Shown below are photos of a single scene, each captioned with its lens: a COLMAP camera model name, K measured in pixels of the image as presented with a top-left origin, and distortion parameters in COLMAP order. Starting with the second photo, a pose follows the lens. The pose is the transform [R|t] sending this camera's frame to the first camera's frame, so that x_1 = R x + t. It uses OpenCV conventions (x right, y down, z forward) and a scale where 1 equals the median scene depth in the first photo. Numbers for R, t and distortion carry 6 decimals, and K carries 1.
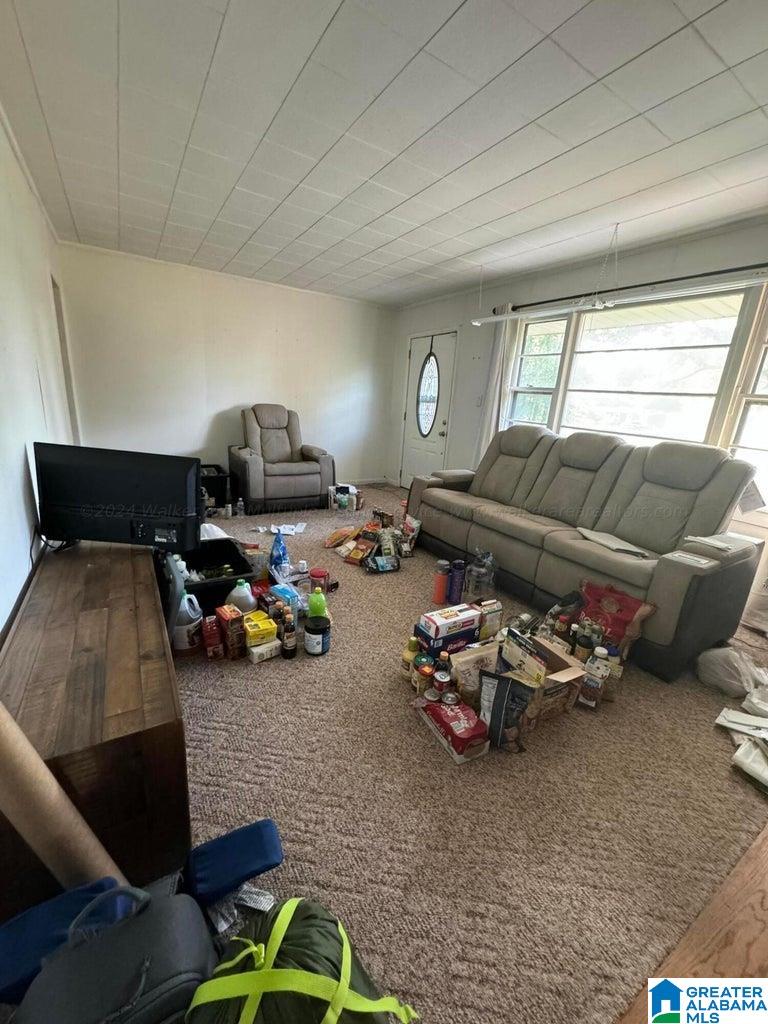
lens RADIAL K [[409.1, 0, 384.0], [0, 409.1, 512.0], [0, 0, 1]] dist [-0.001159, -0.000092]
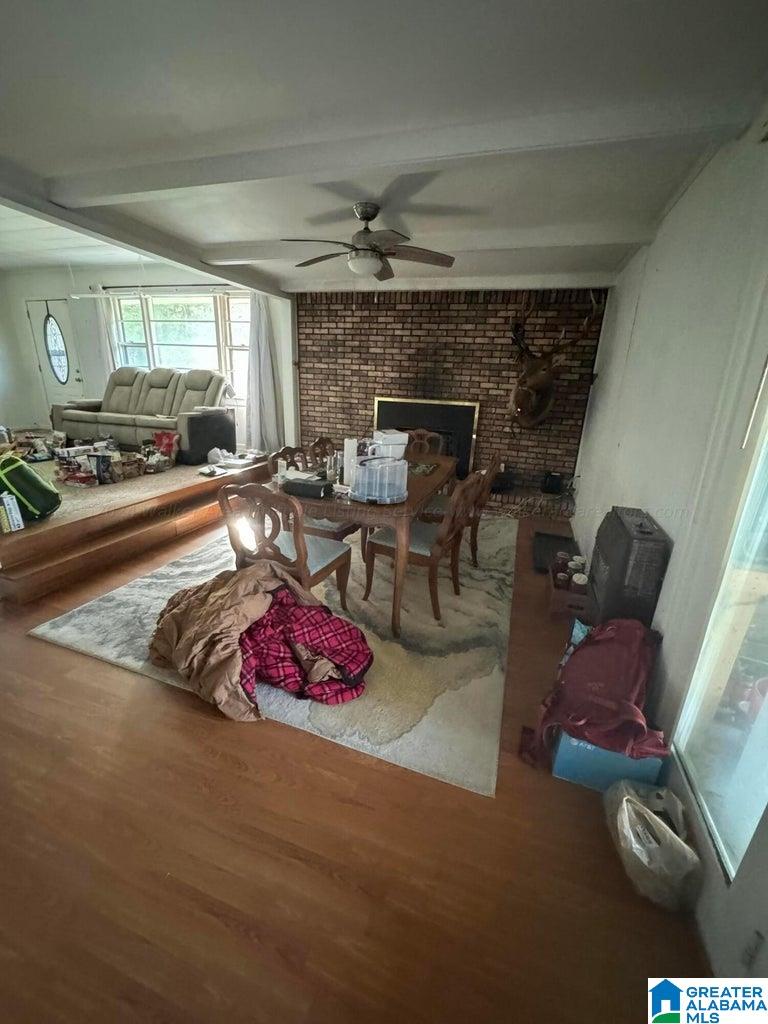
lens RADIAL K [[409.1, 0, 384.0], [0, 409.1, 512.0], [0, 0, 1]] dist [-0.001159, -0.000092]
pose [[0.769599, -0.238504, 0.592312, 0.028827], [0.186938, 0.971136, 0.148152, 0.292808], [-0.610550, -0.003292, 0.791971, -0.889663]]
